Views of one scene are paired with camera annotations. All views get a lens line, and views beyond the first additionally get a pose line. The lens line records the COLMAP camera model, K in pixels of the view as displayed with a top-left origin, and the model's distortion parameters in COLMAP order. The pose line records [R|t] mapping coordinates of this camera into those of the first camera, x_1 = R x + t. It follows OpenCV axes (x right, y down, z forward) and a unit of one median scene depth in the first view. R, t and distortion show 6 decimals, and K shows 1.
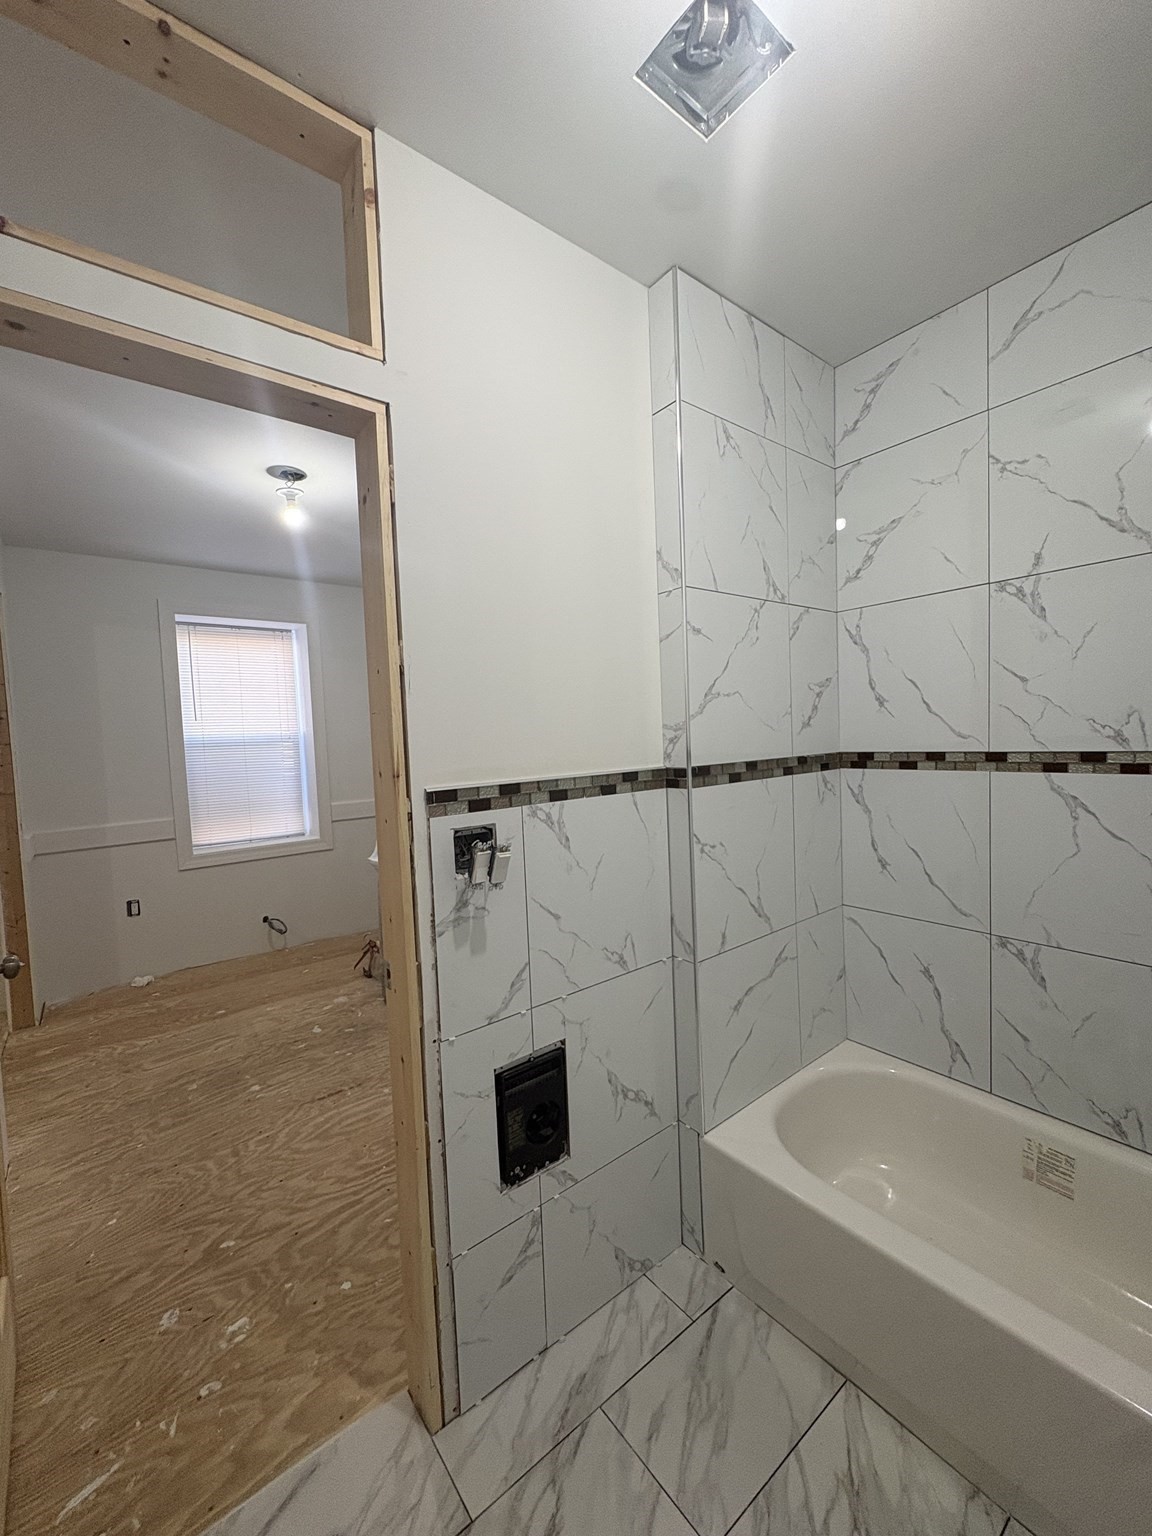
lens RADIAL K [[610.6, 0, 576.0], [0, 610.6, 768.0], [0, 0, 1]] dist [0.000622, -0.000303]
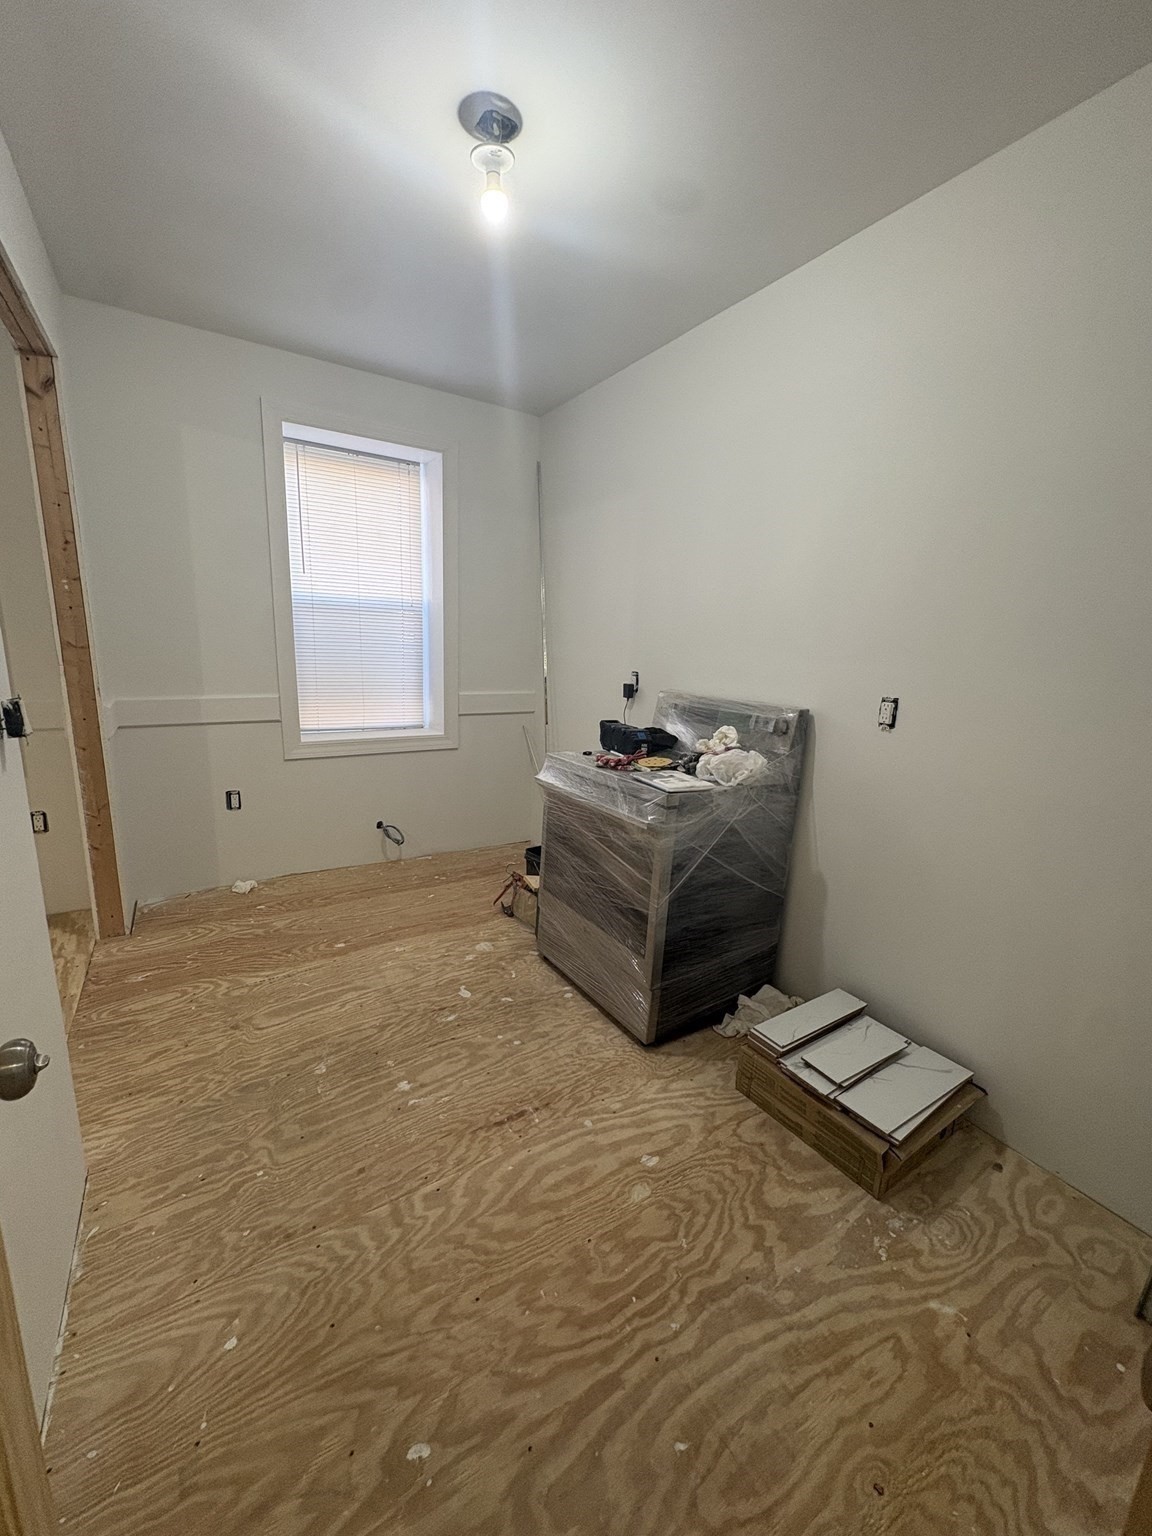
lens RADIAL K [[610.6, 0, 576.0], [0, 610.6, 768.0], [0, 0, 1]] dist [0.000622, -0.000303]
pose [[0.990796, 0.101205, -0.089889, -0.243034], [-0.085406, 0.982603, 0.164915, 0.013508], [0.105015, -0.155720, 0.982203, 0.303056]]
